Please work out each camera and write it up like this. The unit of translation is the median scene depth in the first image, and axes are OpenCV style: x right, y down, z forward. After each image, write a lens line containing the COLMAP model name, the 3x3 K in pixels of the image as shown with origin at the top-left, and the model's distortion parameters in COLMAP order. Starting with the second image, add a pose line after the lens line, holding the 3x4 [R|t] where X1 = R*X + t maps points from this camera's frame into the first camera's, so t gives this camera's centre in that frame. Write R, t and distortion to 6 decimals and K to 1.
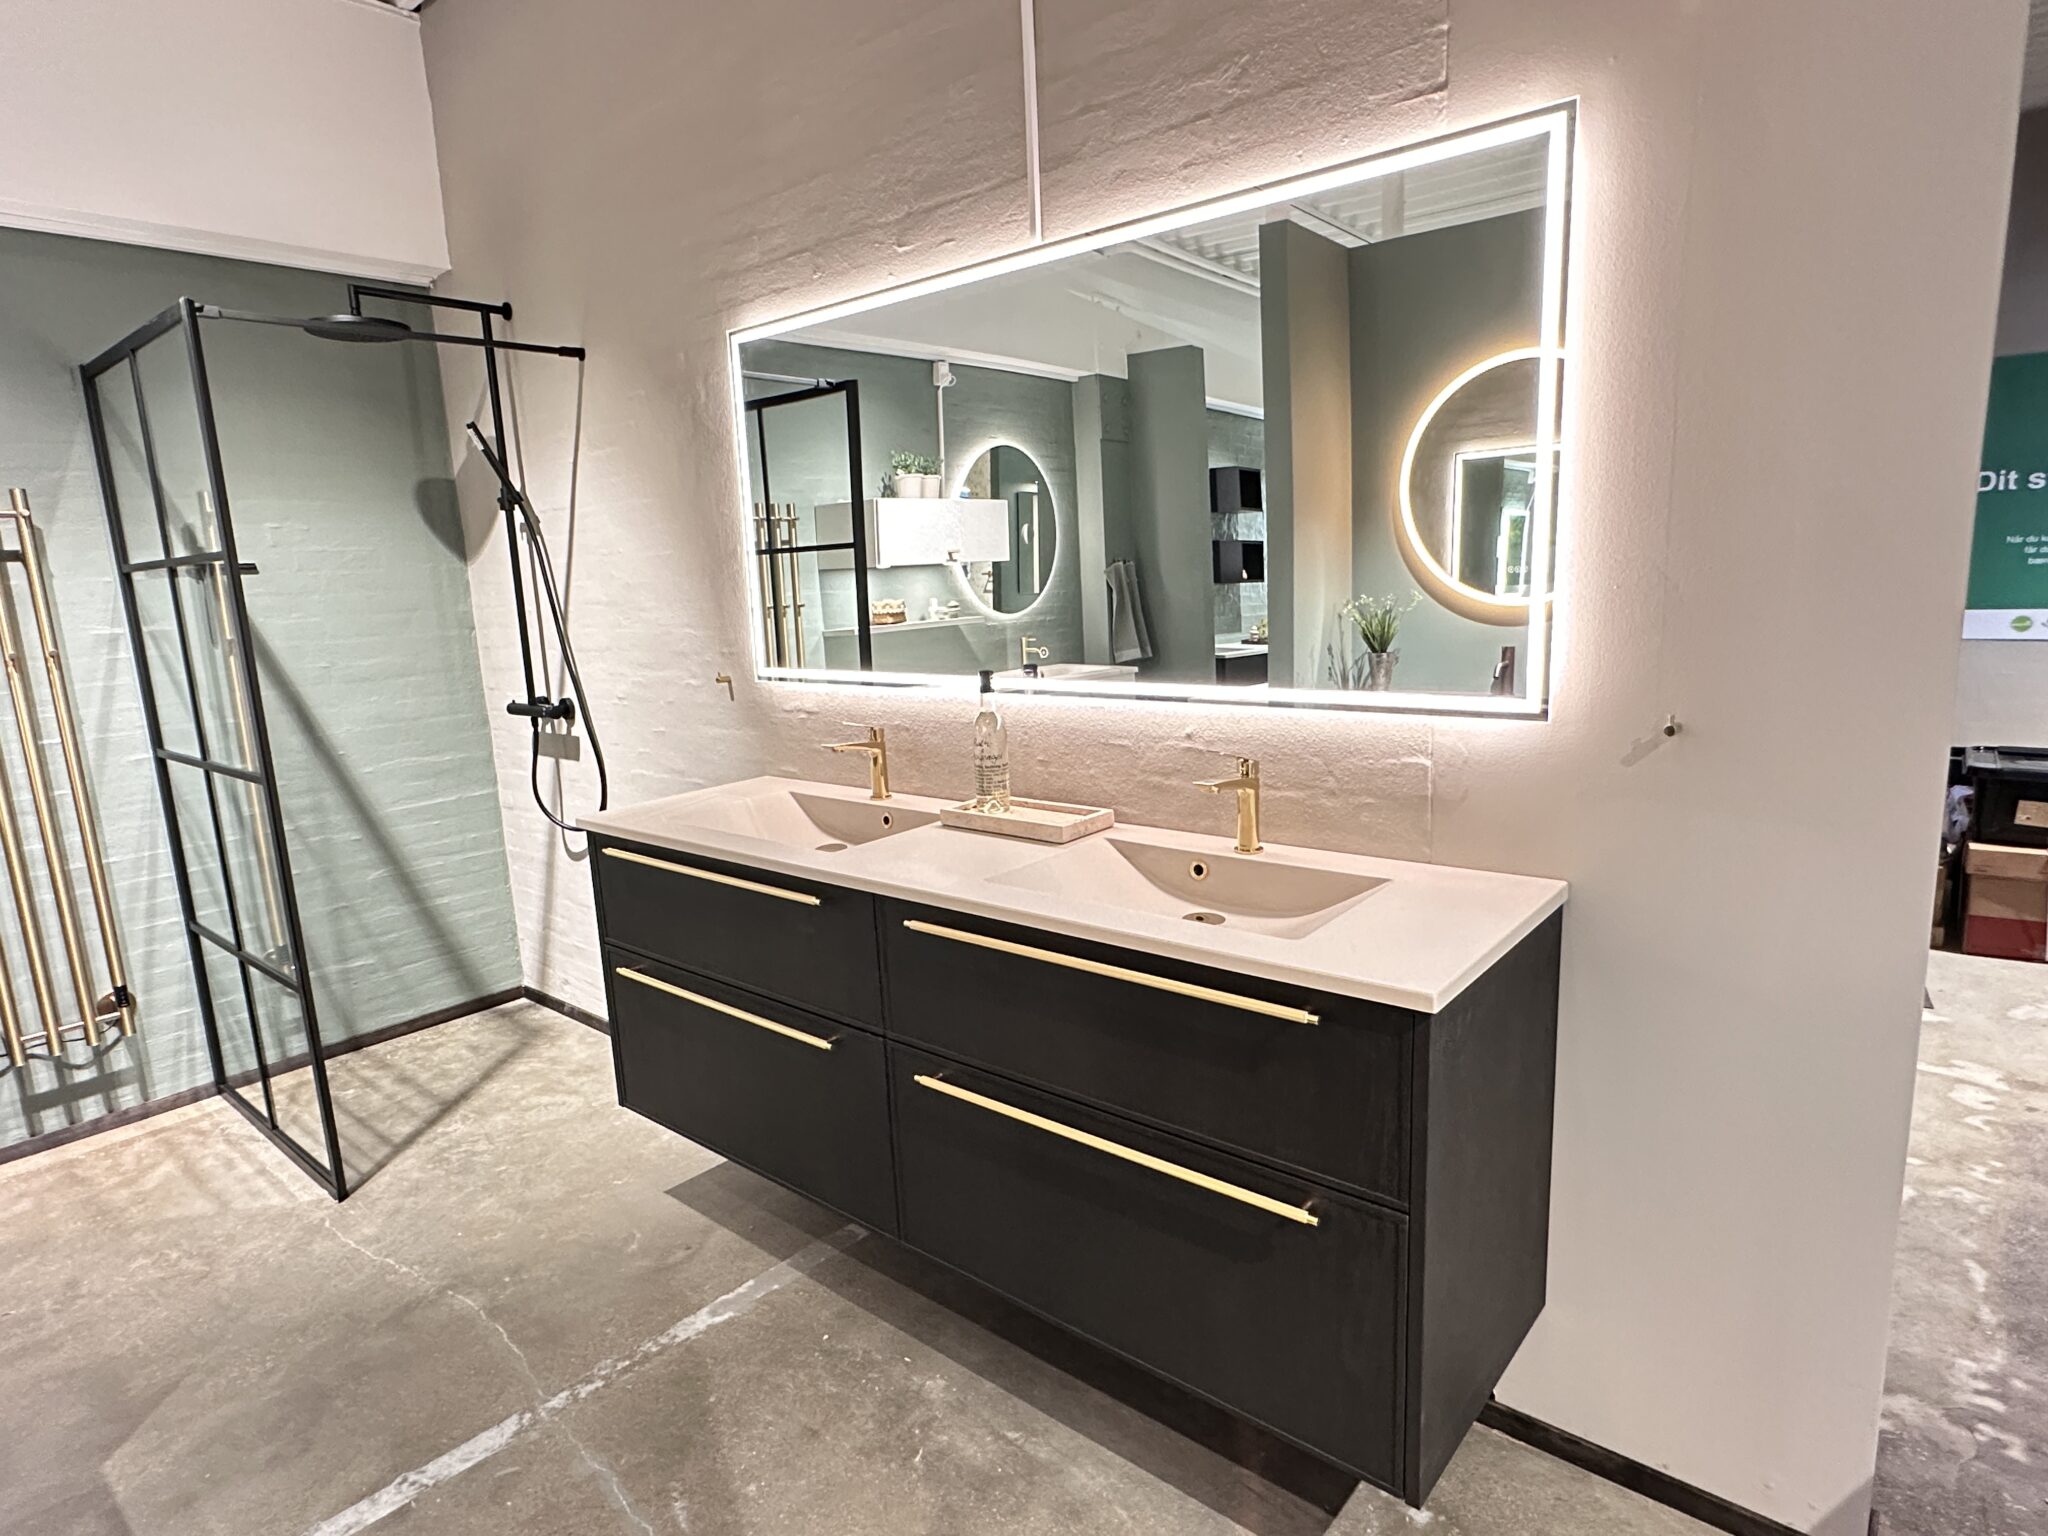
lens RADIAL K [[1121.3, 0, 1024.5], [0, 1121.3, 772.1], [0, 0, 1]] dist [-0.001221, -0.000053]
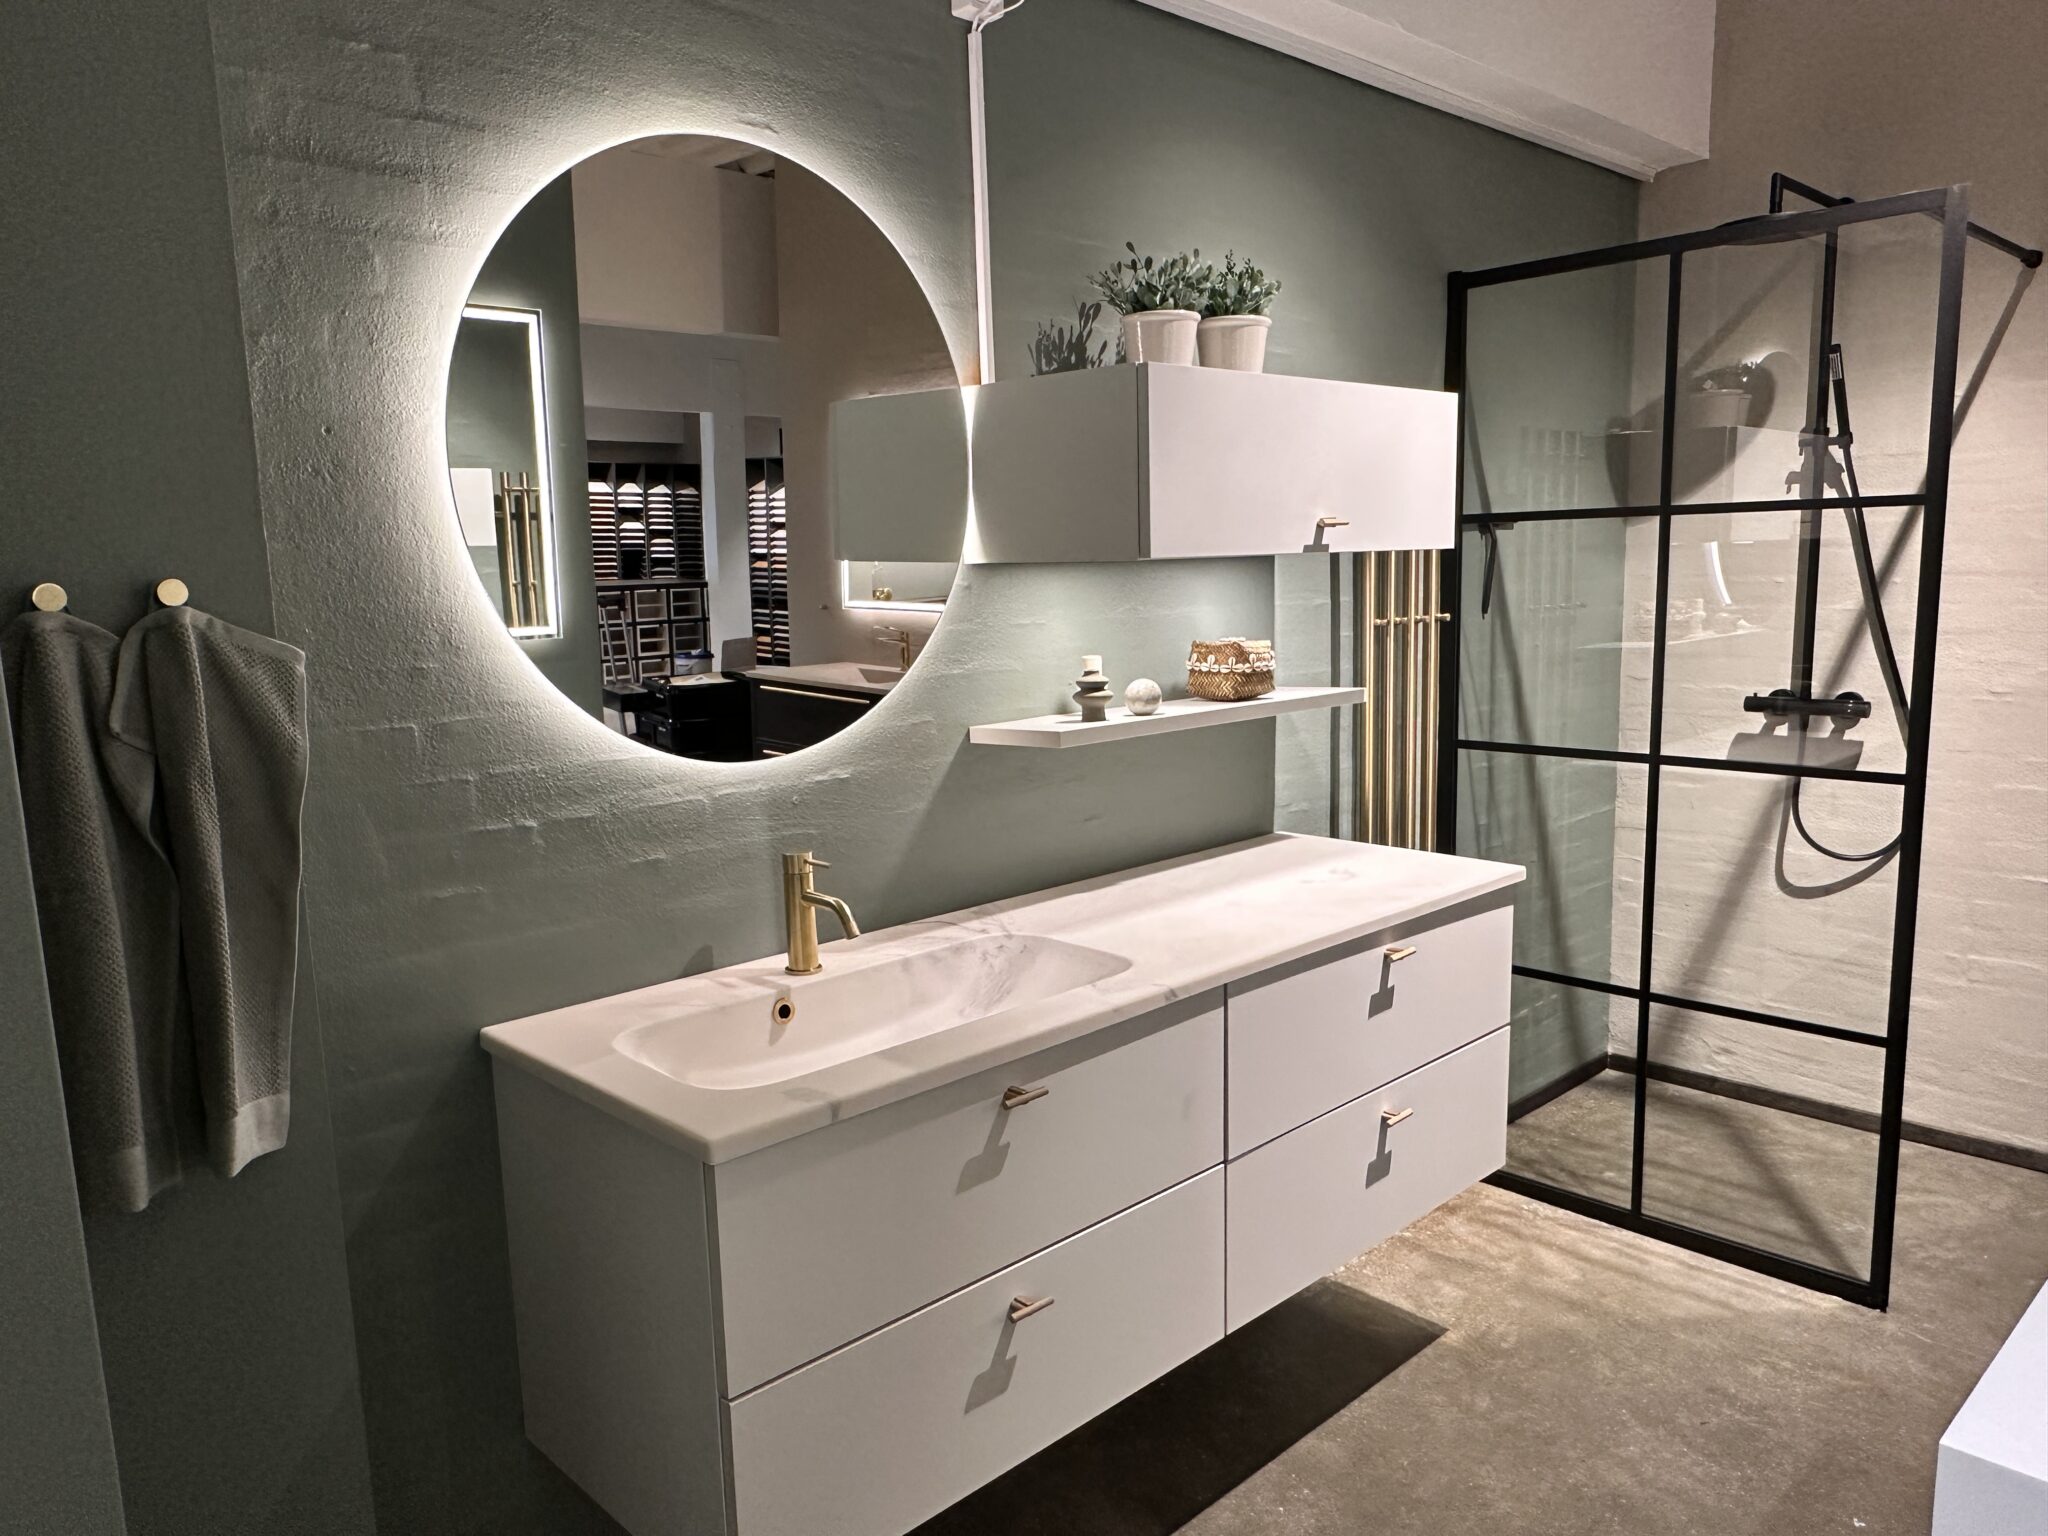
lens RADIAL K [[1450.1, 0, 1024.7], [0, 1450.1, 769.8], [0, 0, 1]] dist [-0.000763, 0.001037]
pose [[0.994226, 0.033552, -0.101925, -1.046661], [-0.036182, 0.999055, -0.024069, 0.042507], [0.101022, 0.027618, 0.994501, -0.088221]]
